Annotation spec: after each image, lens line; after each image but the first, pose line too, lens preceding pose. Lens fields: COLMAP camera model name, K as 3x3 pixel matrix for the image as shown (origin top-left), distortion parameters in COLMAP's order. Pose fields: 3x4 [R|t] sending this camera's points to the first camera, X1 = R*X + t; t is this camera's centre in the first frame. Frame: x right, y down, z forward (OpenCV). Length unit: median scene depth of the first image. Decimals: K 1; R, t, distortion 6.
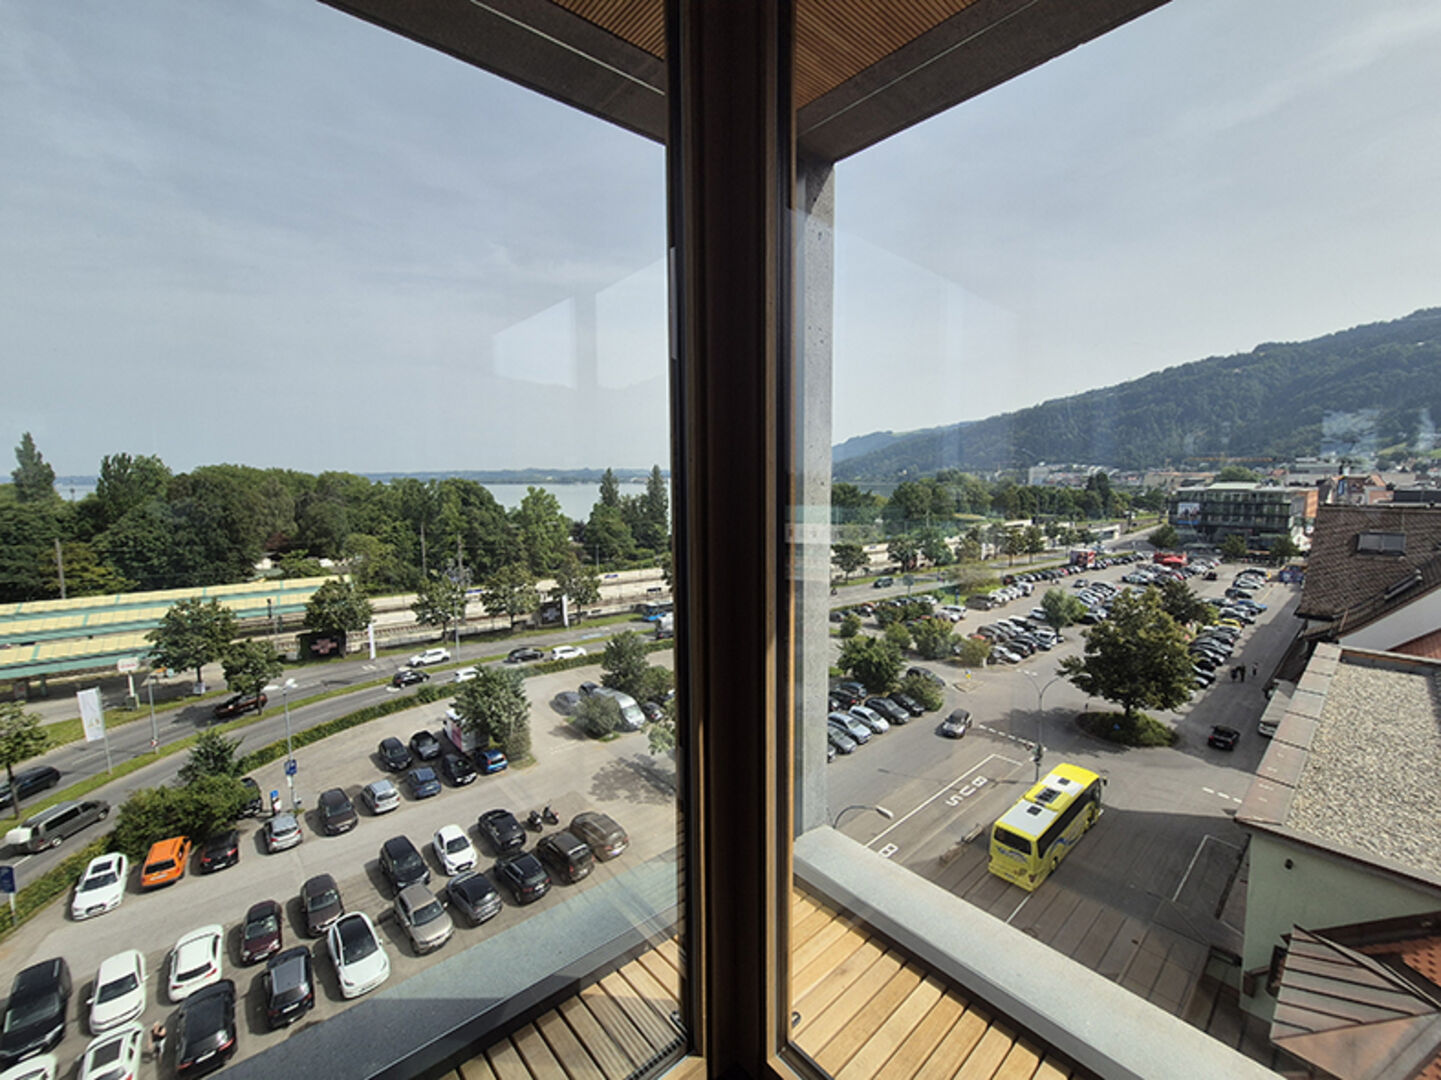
lens RADIAL K [[594.8, 0, 729.9], [0, 594.8, 543.7], [0, 0, 1]] dist [0.001085, 0.000853]
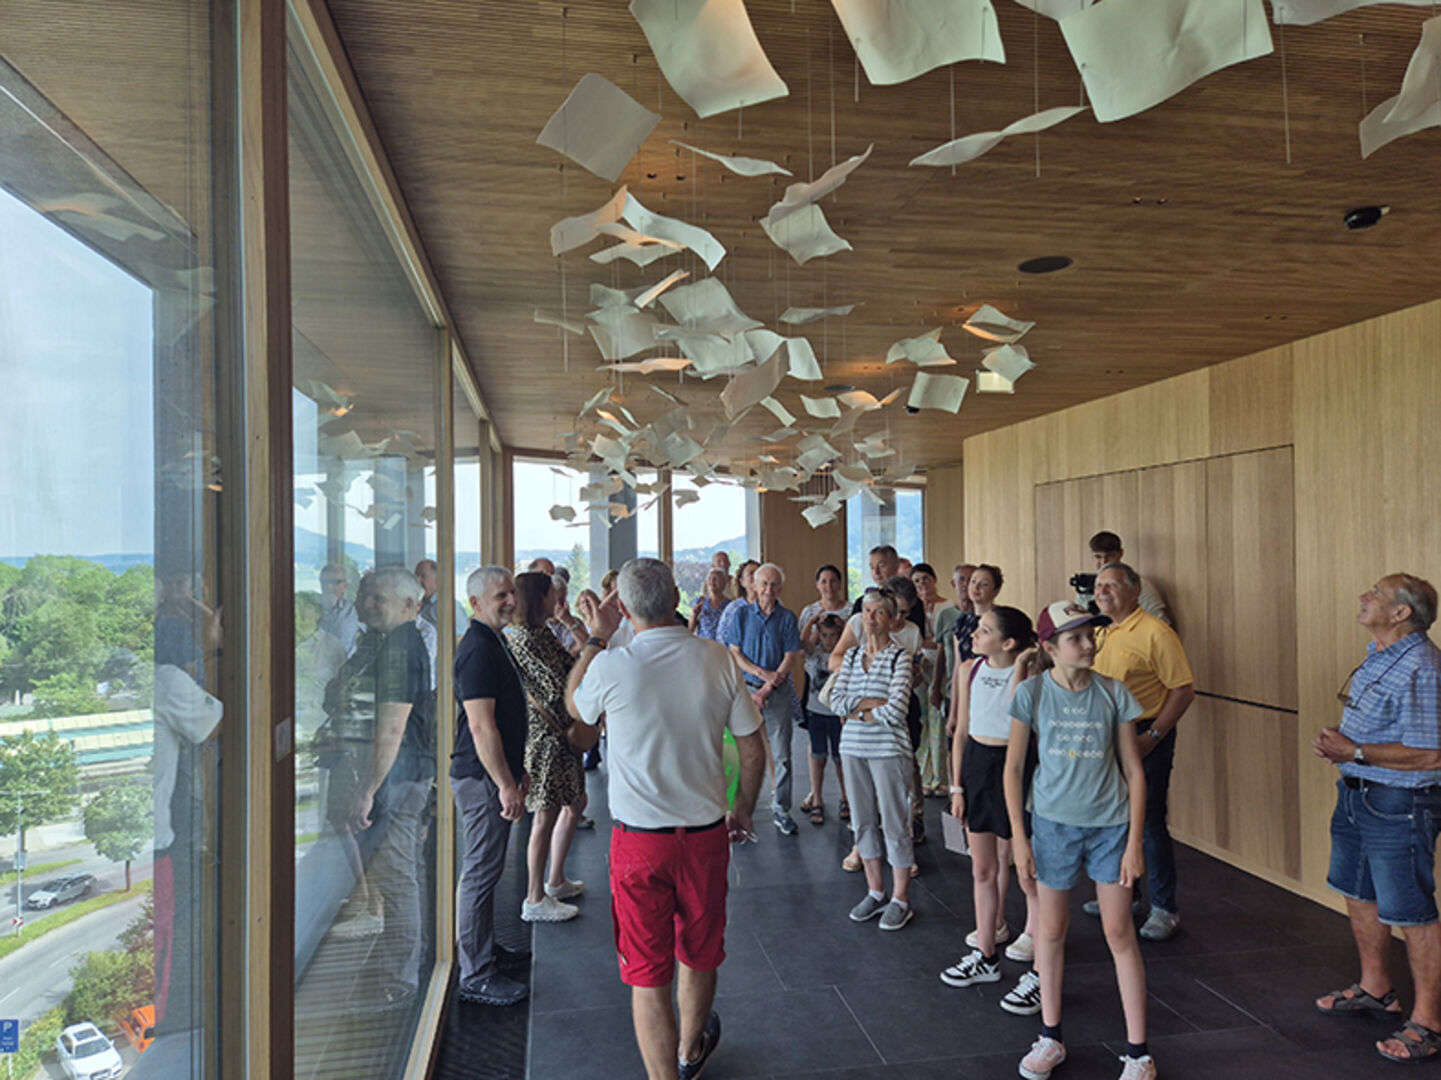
lens RADIAL K [[966.3, 0, 718.9], [0, 966.3, 542.1], [0, 0, 1]] dist [0.058289, -0.034110]
pose [[0.997671, -0.000136, 0.068208, -0.094911], [0.009064, 0.991395, -0.130593, 0.018446], [-0.067603, 0.130907, 0.989087, -0.180199]]
